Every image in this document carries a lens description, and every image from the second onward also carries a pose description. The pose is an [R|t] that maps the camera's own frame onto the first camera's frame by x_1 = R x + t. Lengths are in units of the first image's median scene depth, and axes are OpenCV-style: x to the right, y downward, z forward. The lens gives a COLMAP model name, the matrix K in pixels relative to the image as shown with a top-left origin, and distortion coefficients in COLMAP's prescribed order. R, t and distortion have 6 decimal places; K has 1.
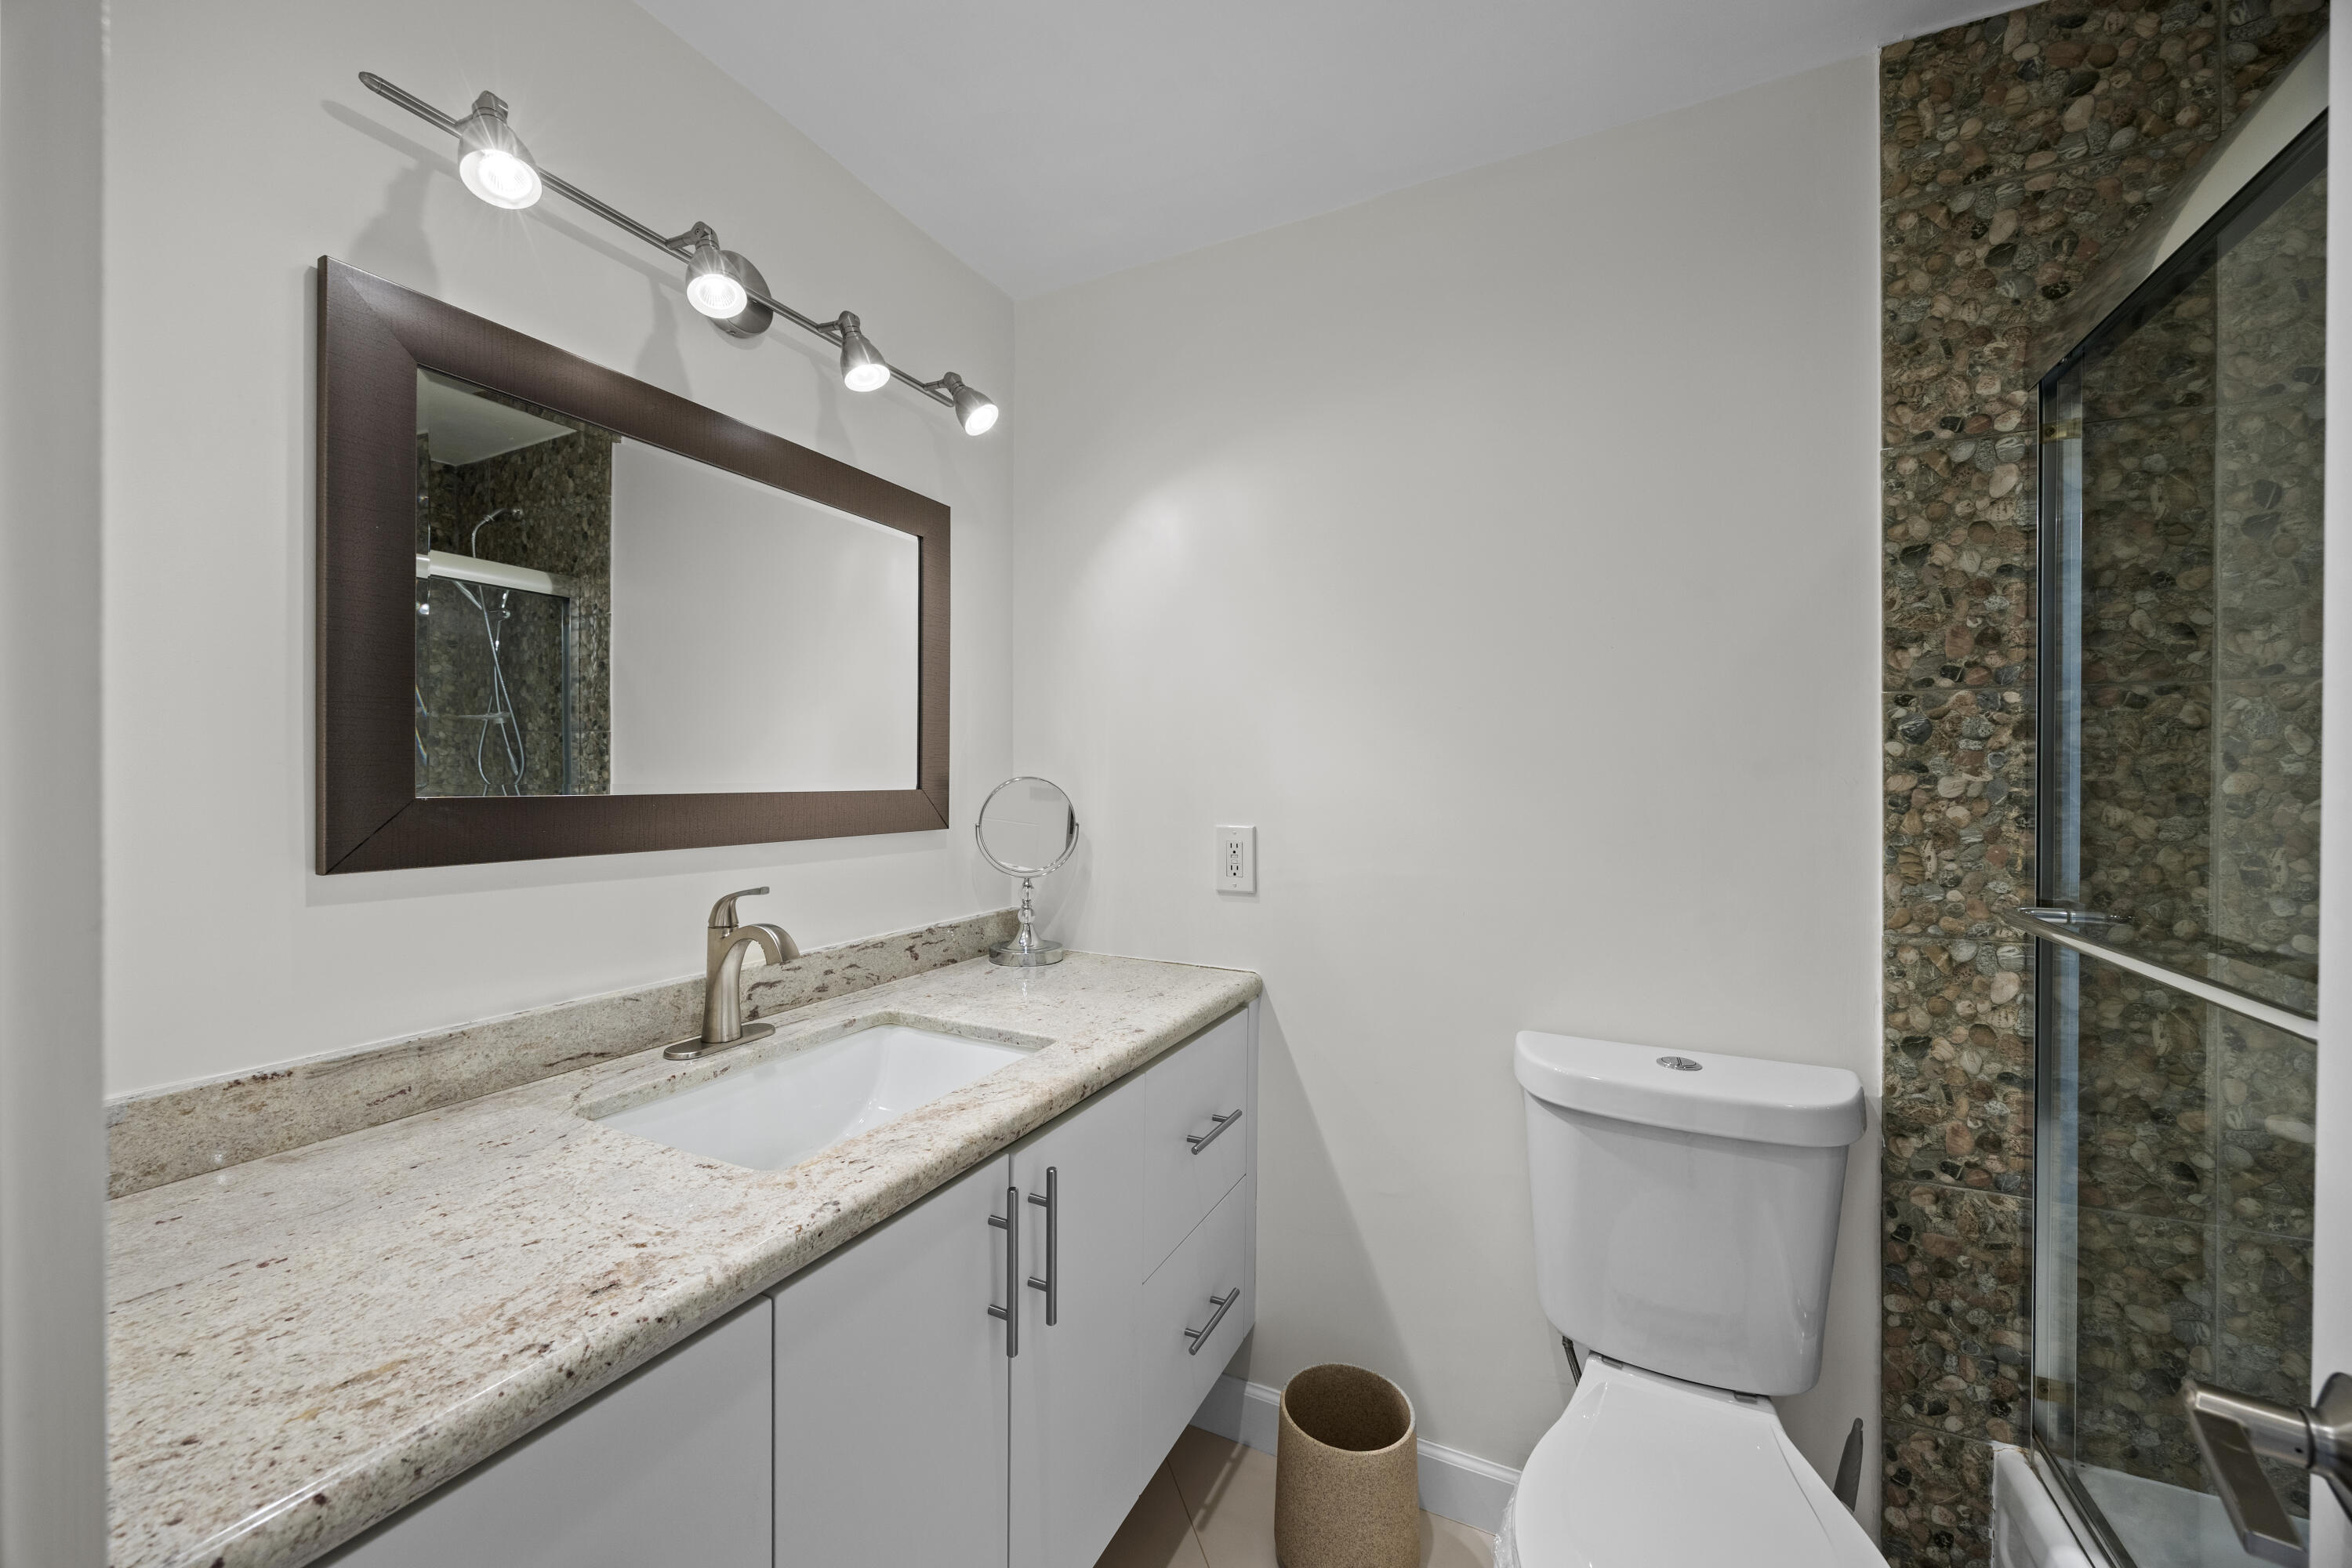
lens RADIAL K [[895.4, 0, 1172.7], [0, 895.4, 777.0], [0, 0, 1]] dist [-0.003582, 0.000002]
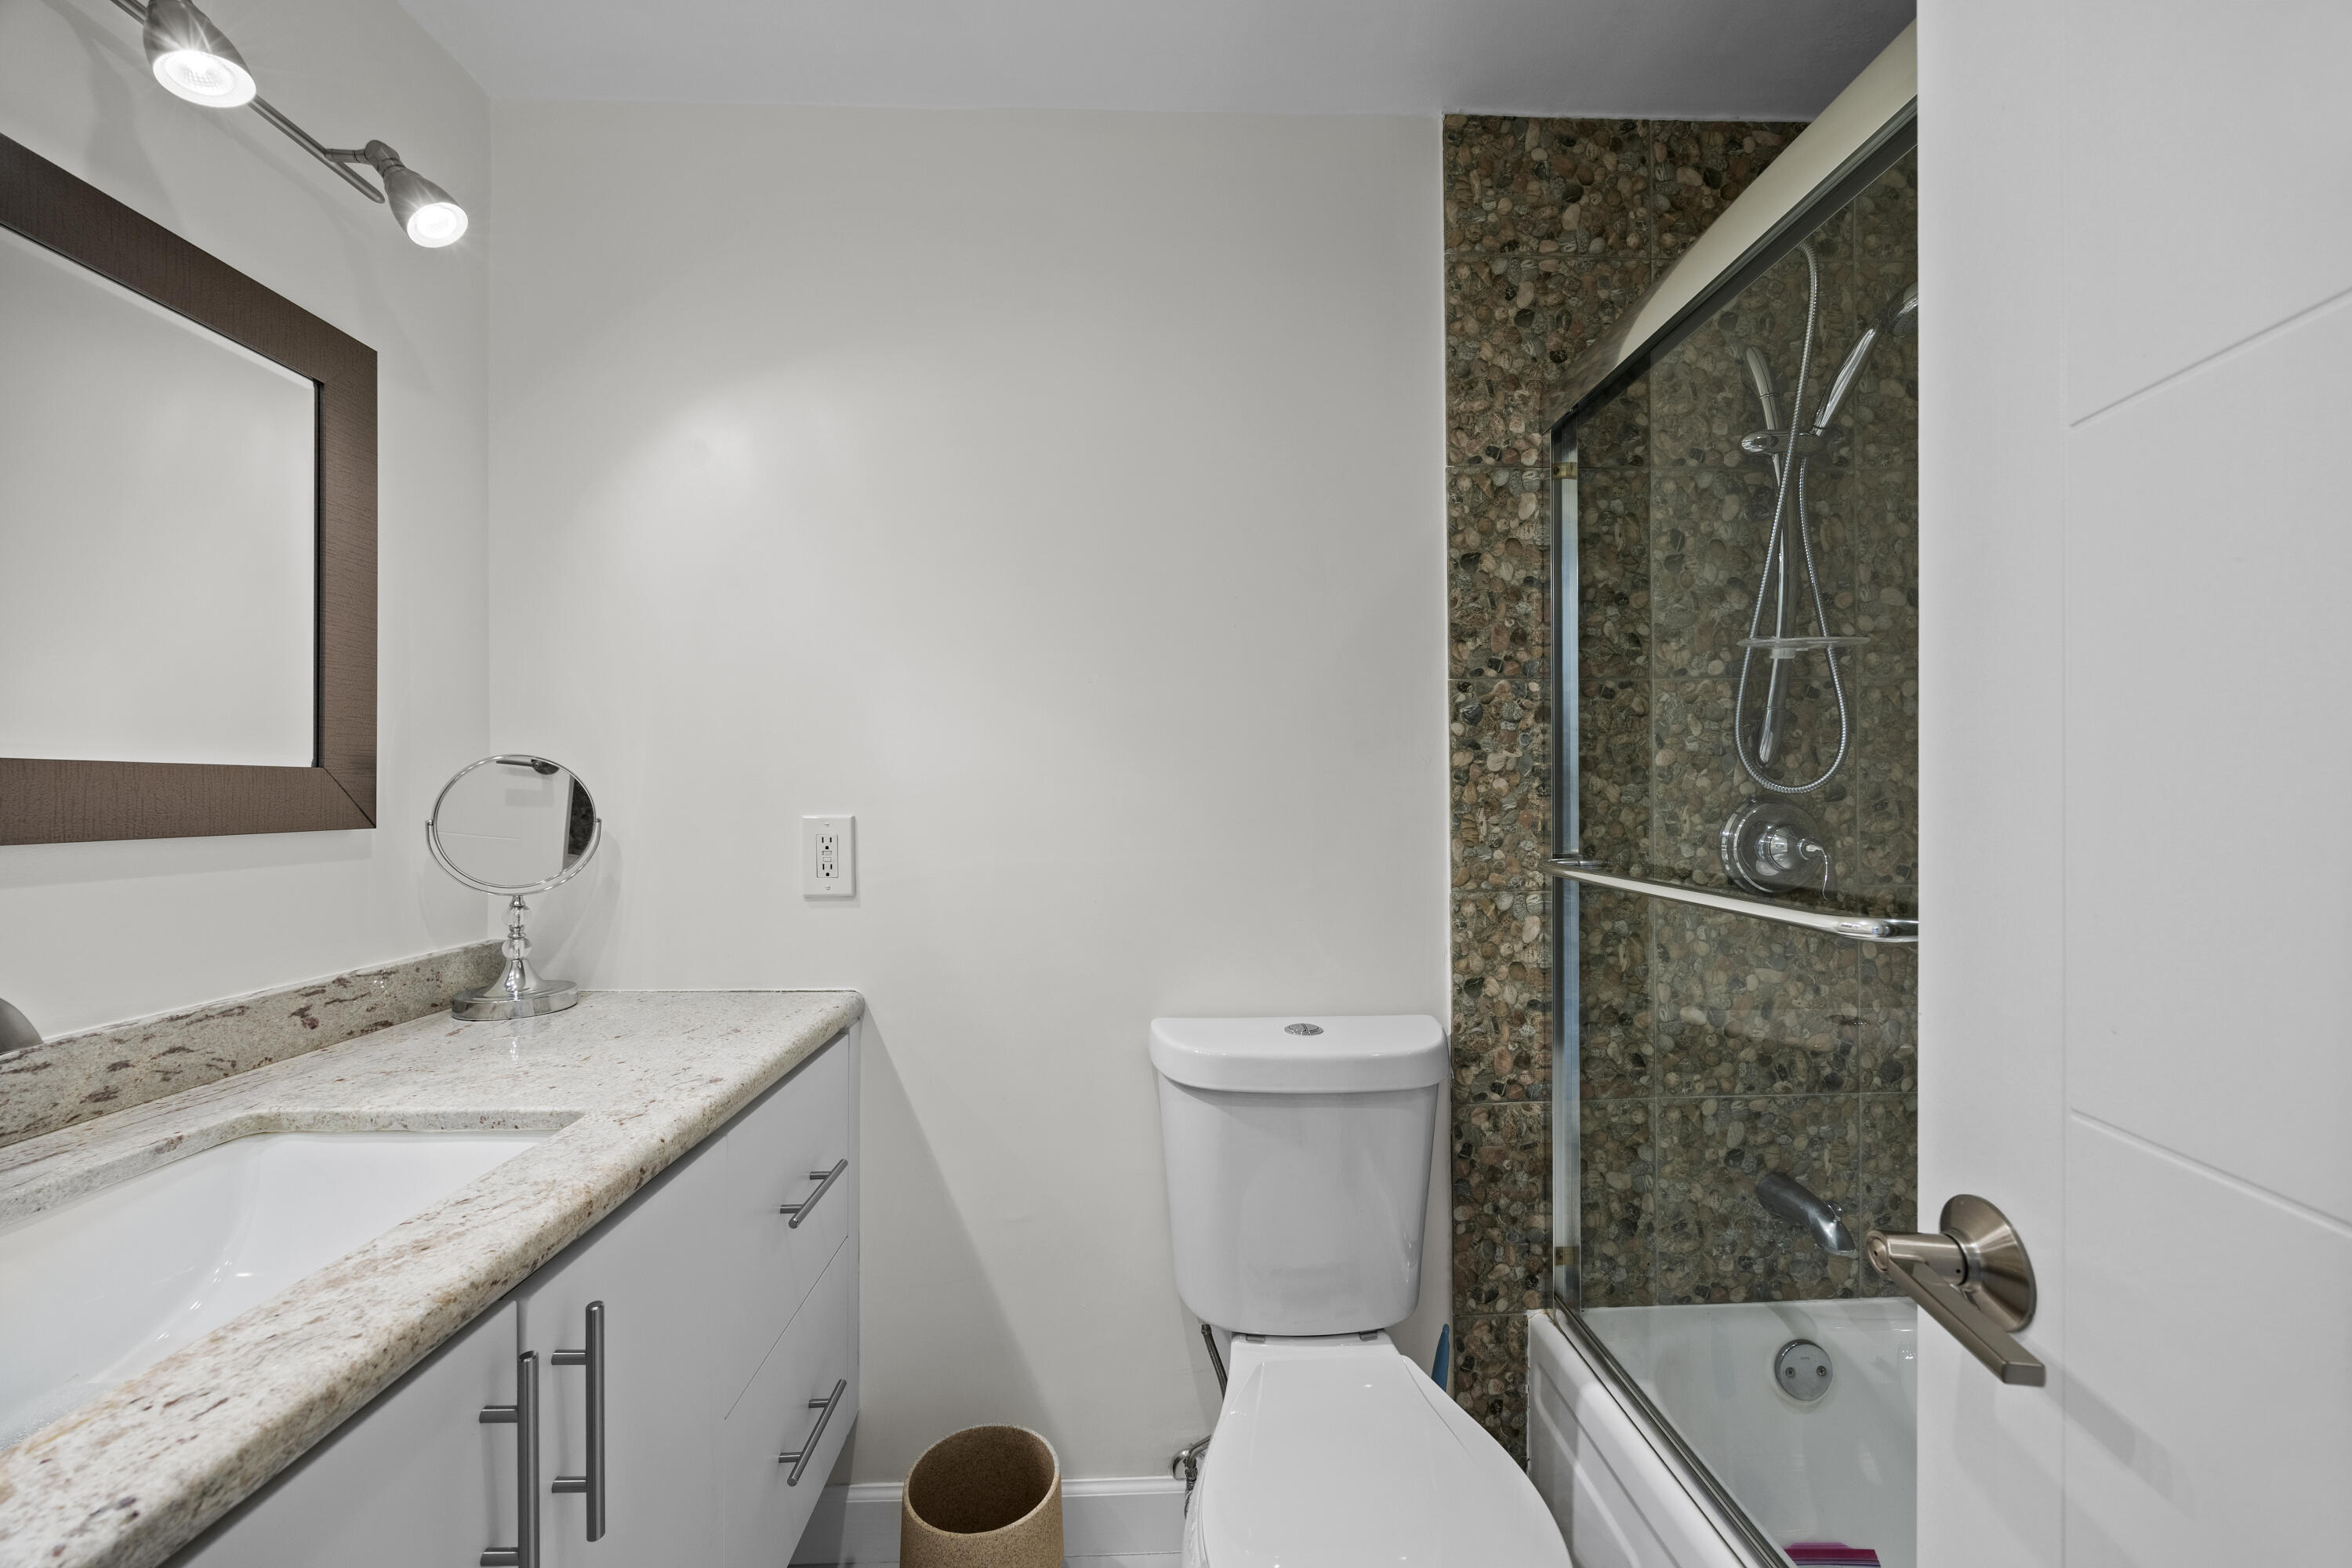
lens RADIAL K [[895.4, 0, 1178.4], [0, 895.4, 790.8], [0, 0, 1]] dist [-0.003582, 0.000002]
pose [[0.878230, -0.005177, 0.478210, -0.056629], [0.006529, 0.999978, -0.001165, 0.047722], [-0.478193, 0.004146, 0.878245, 0.167622]]
